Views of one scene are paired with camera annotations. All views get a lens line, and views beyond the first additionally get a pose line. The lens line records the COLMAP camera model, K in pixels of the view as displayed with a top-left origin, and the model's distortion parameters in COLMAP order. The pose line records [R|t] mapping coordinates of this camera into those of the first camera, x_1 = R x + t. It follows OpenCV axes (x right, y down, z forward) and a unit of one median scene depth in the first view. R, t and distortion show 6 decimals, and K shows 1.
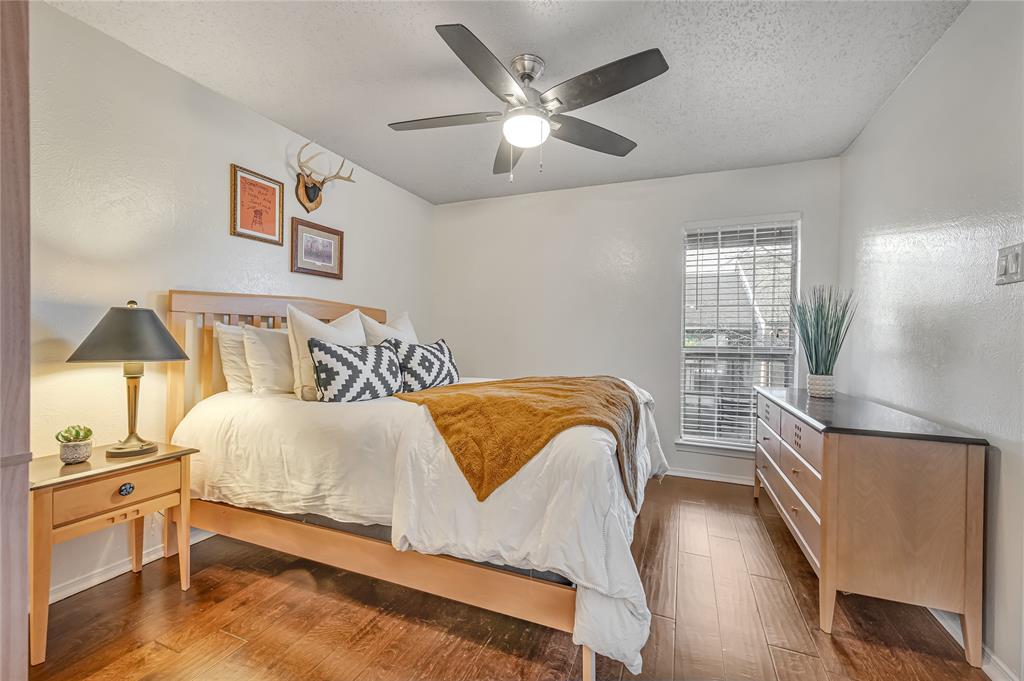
lens RADIAL K [[412.7, 0, 521.7], [0, 412.7, 338.0], [0, 0, 1]] dist [0.001323, 0.000264]
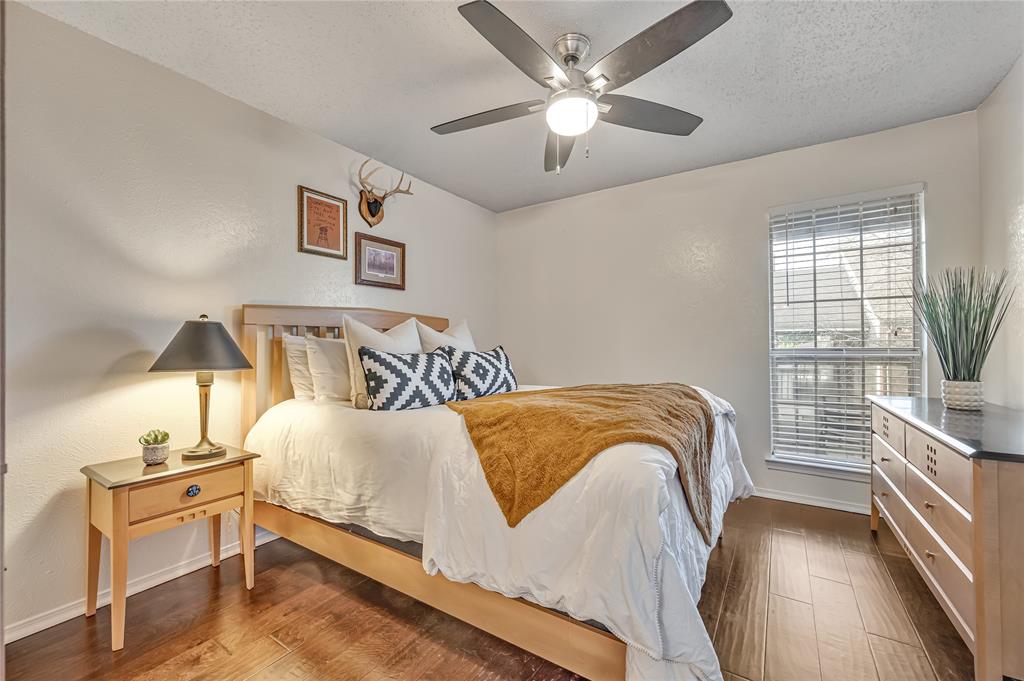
lens RADIAL K [[404.8, 0, 521.5], [0, 404.8, 338.7], [0, 0, 1]] dist [-0.002362, 0.000408]
pose [[0.981109, -0.023725, -0.191997, 0.058759], [0.020213, 0.999591, -0.020231, 0.008752], [0.192398, 0.015968, 0.981187, 0.095672]]
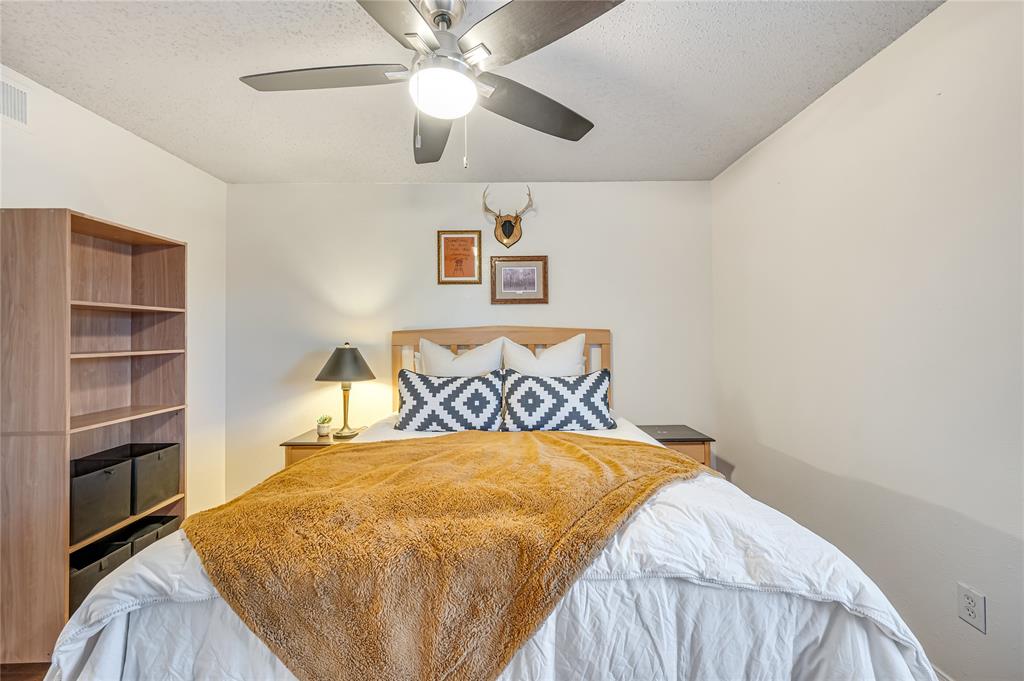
lens RADIAL K [[404.8, 0, 521.5], [0, 404.8, 338.7], [0, 0, 1]] dist [-0.002362, 0.000408]
pose [[0.386267, -0.013761, -0.922284, 0.622012], [0.007179, 0.999903, -0.011912, -0.064133], [0.922359, -0.002020, 0.386329, 0.796787]]
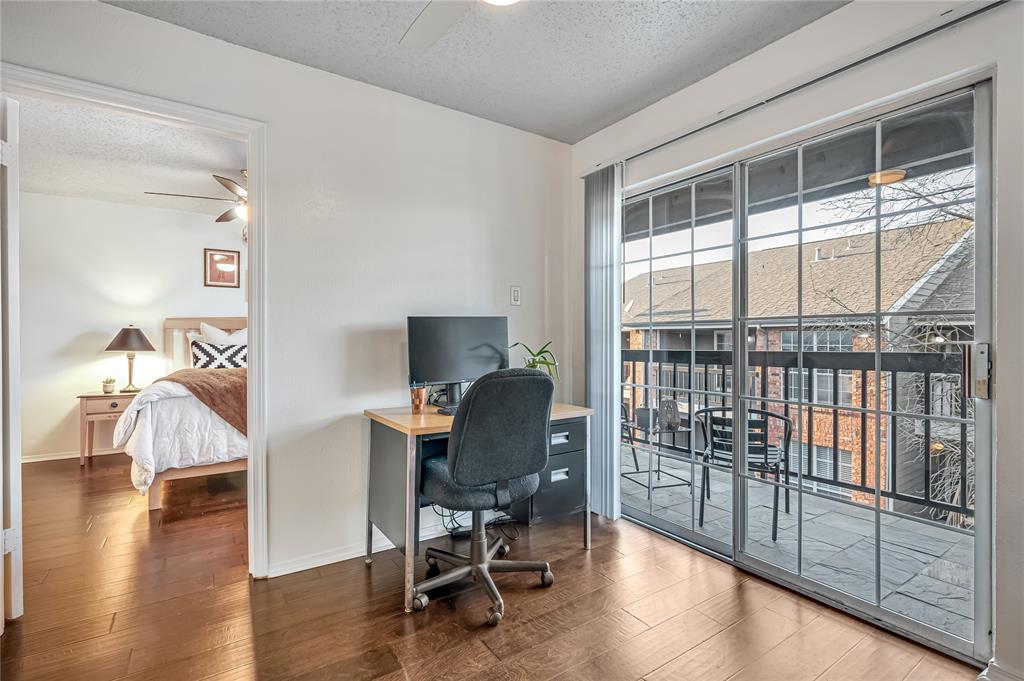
lens RADIAL K [[462.2, 0, 512.0], [0, 462.2, 340.5], [0, 0, 1]] dist [0.002469, 0.000248]
pose [[0.818722, -0.018265, -0.573899, 1.736934], [0.010720, 0.999806, -0.016526, 0.047301], [0.574090, 0.007378, 0.818759, 0.094632]]
